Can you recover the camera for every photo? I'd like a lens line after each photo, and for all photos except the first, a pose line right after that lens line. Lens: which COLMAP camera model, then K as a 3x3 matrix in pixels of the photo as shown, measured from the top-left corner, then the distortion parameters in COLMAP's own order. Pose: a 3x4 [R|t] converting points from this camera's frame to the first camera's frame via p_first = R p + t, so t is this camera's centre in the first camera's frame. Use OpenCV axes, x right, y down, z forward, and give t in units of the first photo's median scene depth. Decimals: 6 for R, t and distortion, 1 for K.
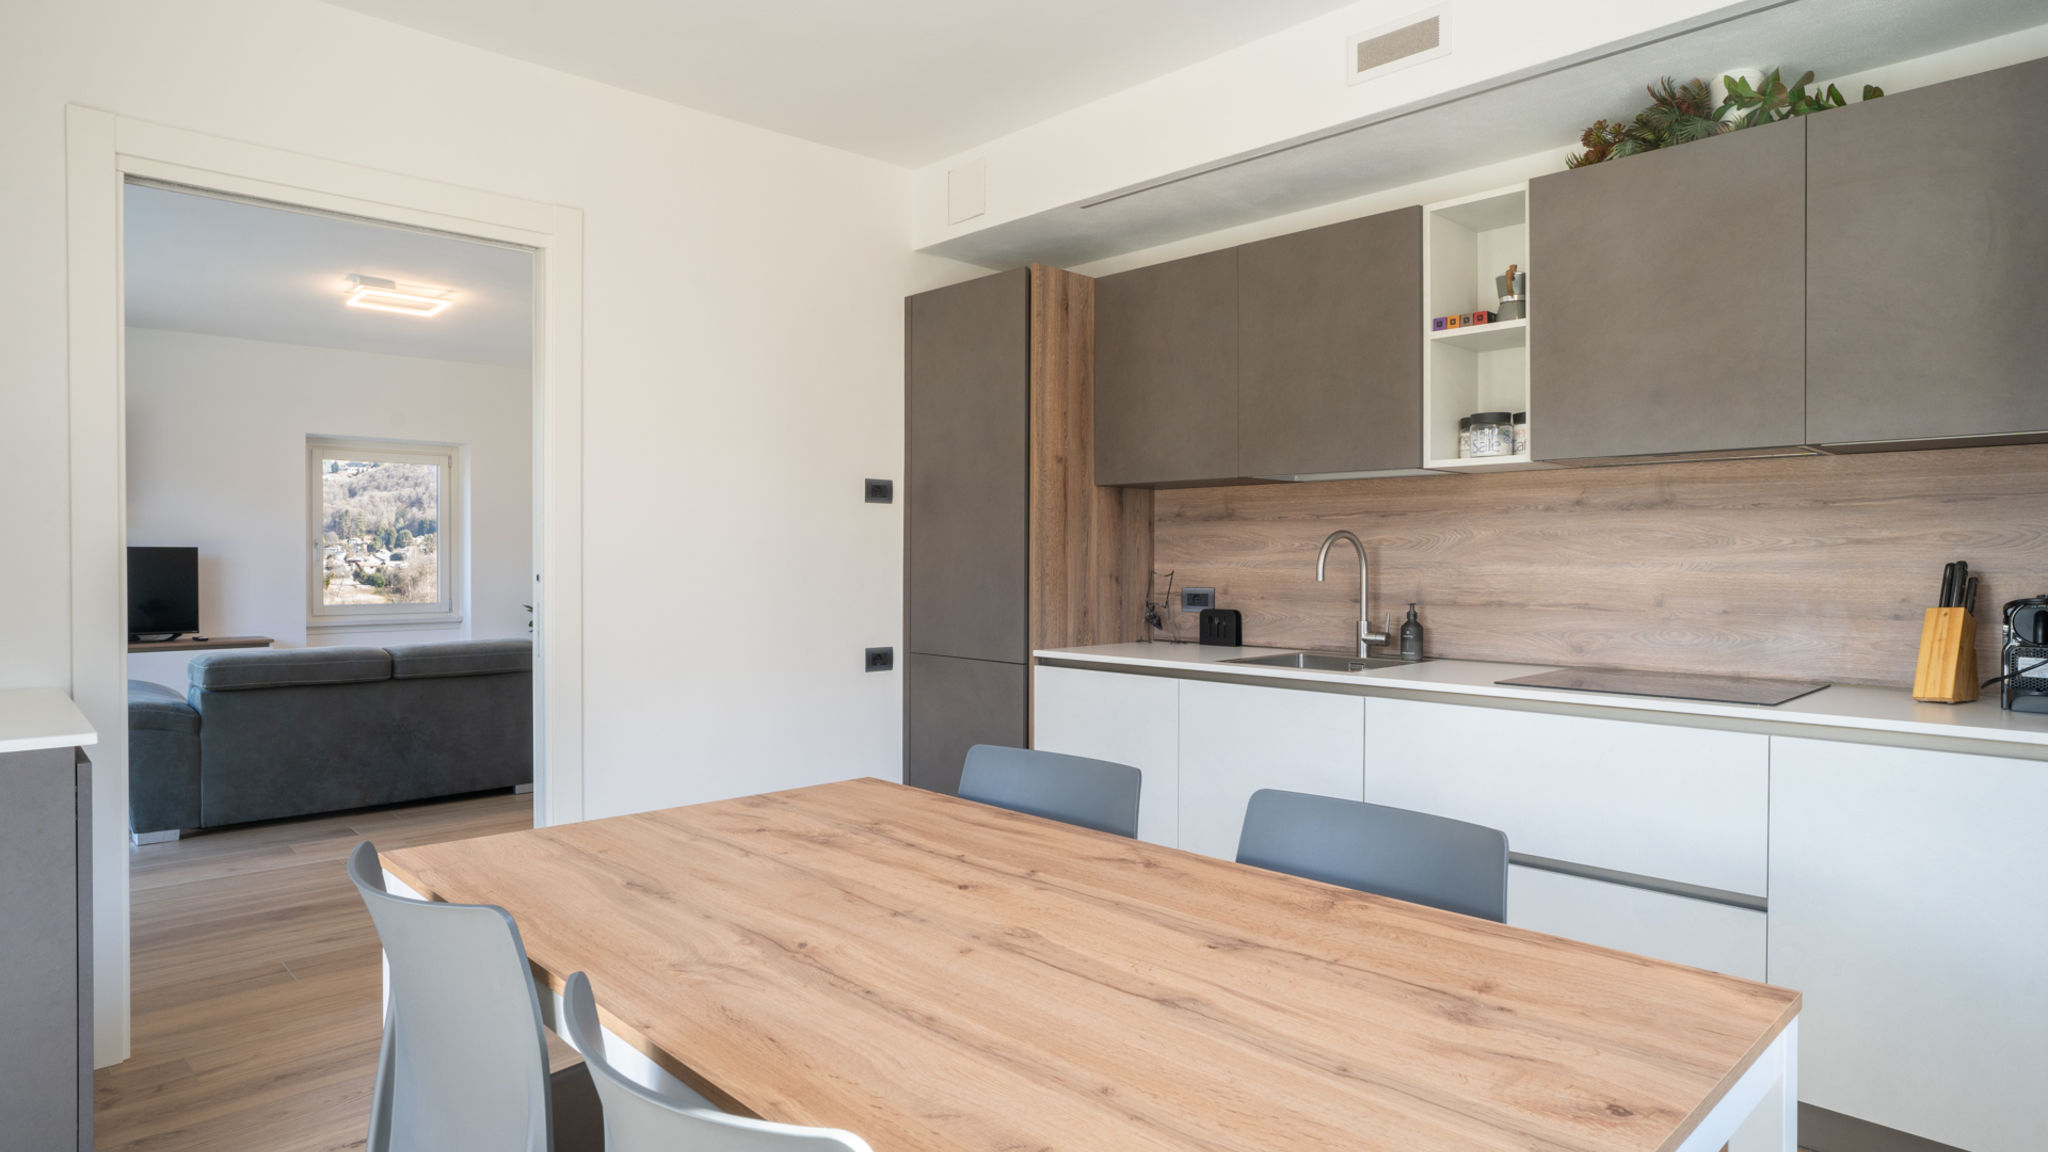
lens RADIAL K [[1127.6, 0, 1034.3], [0, 1127.6, 561.9], [0, 0, 1]] dist [-0.034619, 0.018771]
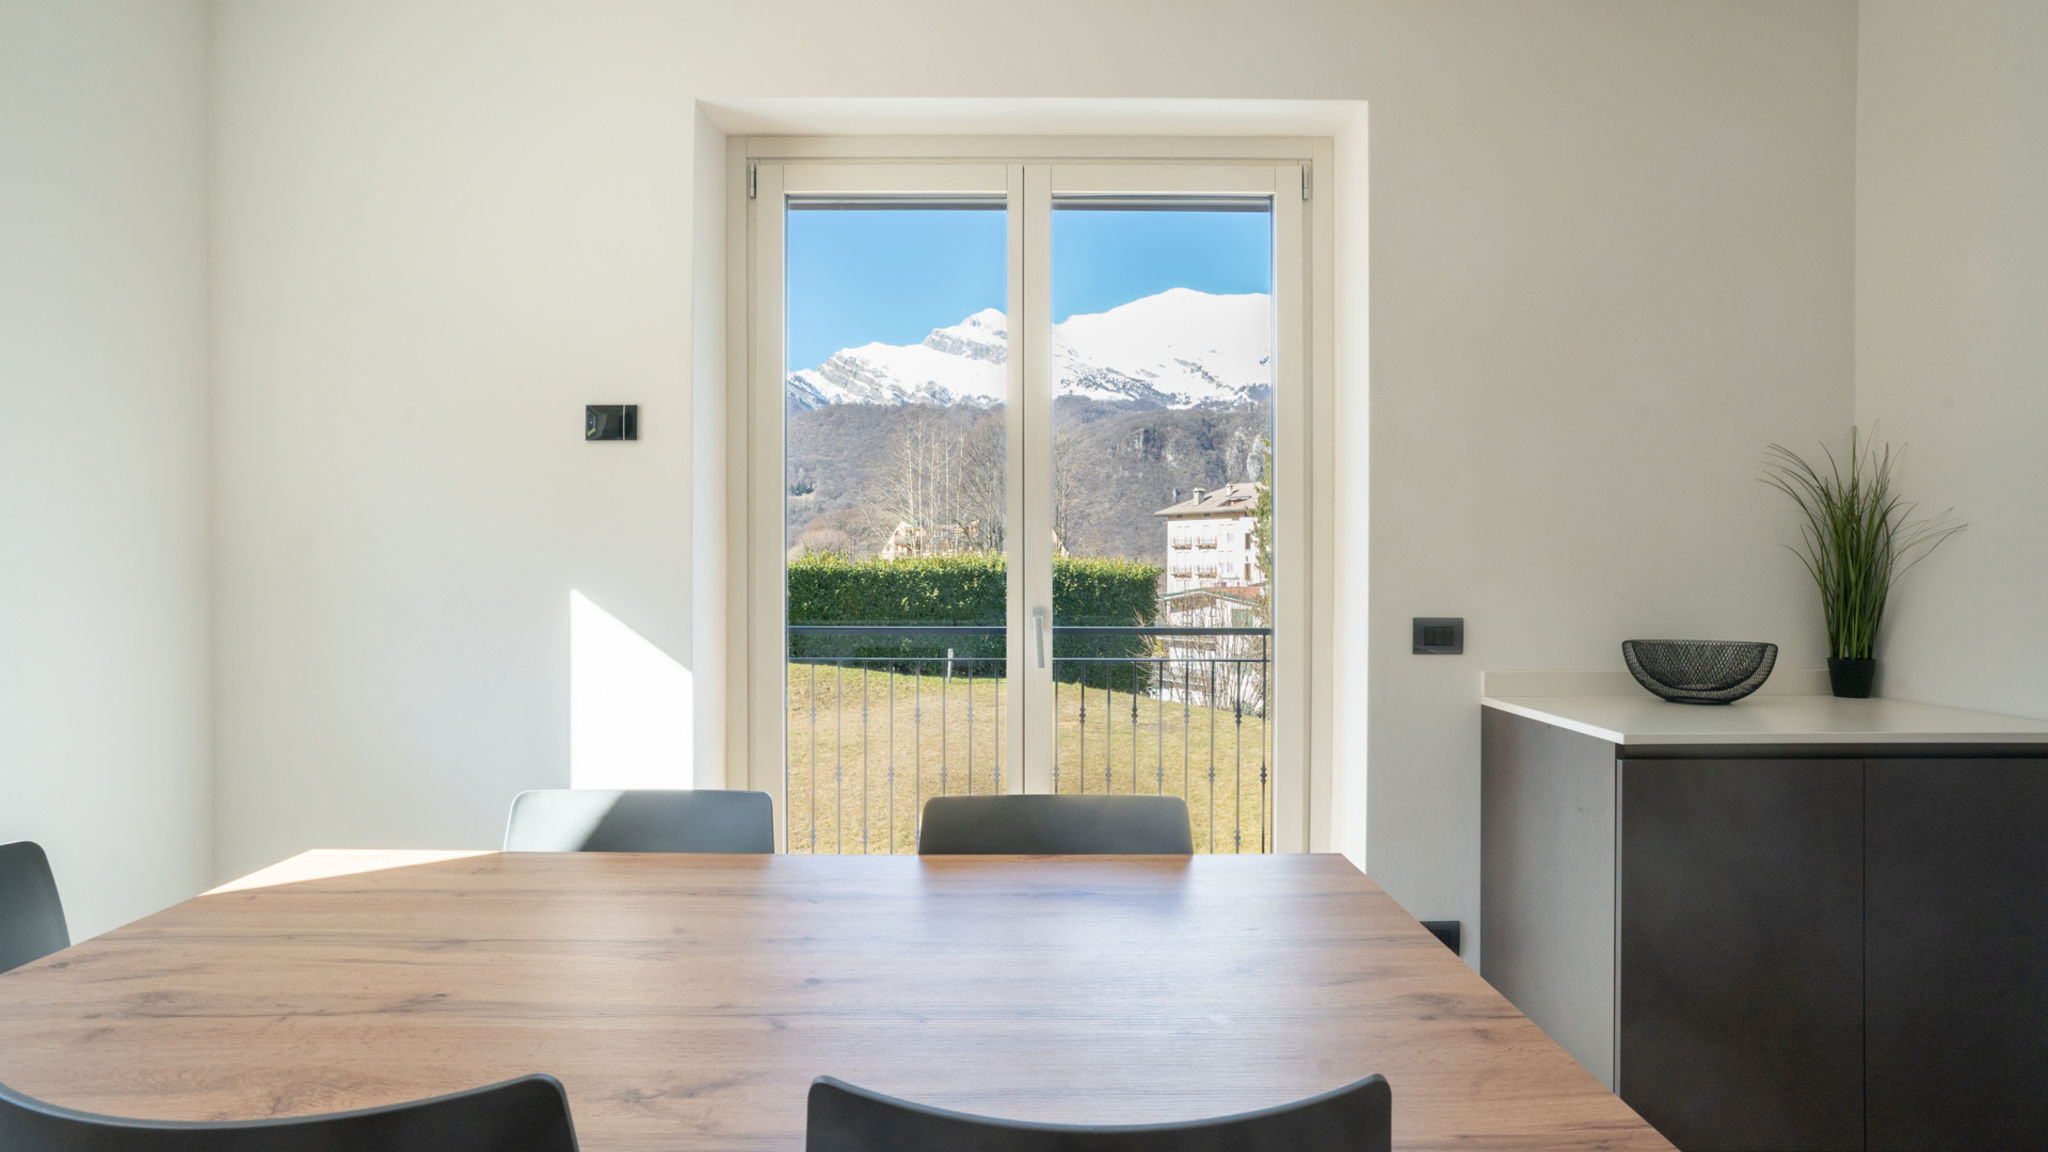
lens RADIAL K [[1127.6, 0, 1021.3], [0, 1127.6, 571.9], [0, 0, 1]] dist [-0.034619, 0.018771]
pose [[-0.696939, -0.008628, -0.717078, 0.508641], [-0.006524, 0.999963, -0.005691, 0.005910], [0.717100, 0.000712, -0.696970, 2.082051]]
